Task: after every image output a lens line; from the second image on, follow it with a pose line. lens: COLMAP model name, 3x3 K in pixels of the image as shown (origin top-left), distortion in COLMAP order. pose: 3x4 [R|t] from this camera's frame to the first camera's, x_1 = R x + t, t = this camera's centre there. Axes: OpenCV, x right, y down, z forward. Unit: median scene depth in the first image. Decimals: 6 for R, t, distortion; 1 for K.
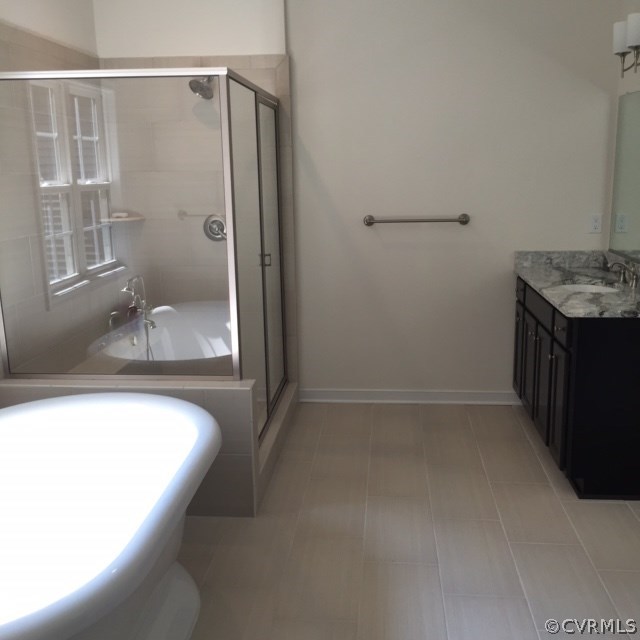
lens RADIAL K [[725.0, 0, 320.9], [0, 725.0, 322.6], [0, 0, 1]] dist [0.066910, -0.038955]
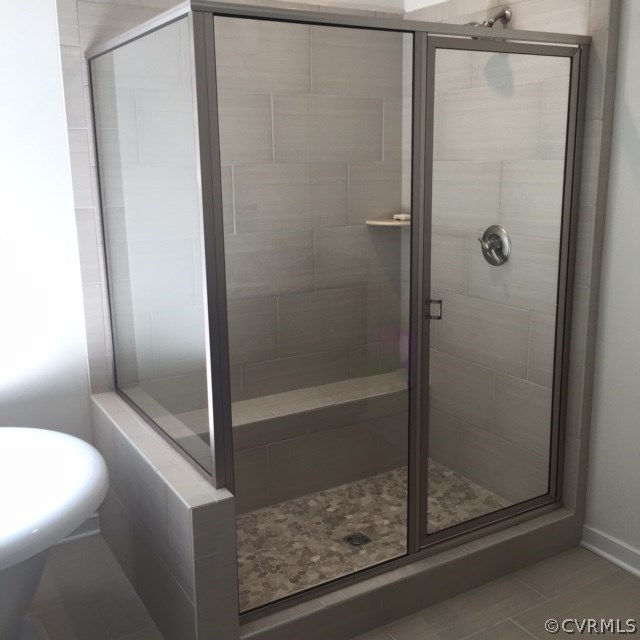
lens RADIAL K [[725.0, 0, 320.9], [0, 725.0, 322.6], [0, 0, 1]] dist [0.066910, -0.038955]
pose [[0.595656, 0.187340, -0.781087, 0.307121], [-0.166203, 0.980123, 0.108332, -0.110084], [0.785856, 0.065291, 0.614953, 0.477910]]
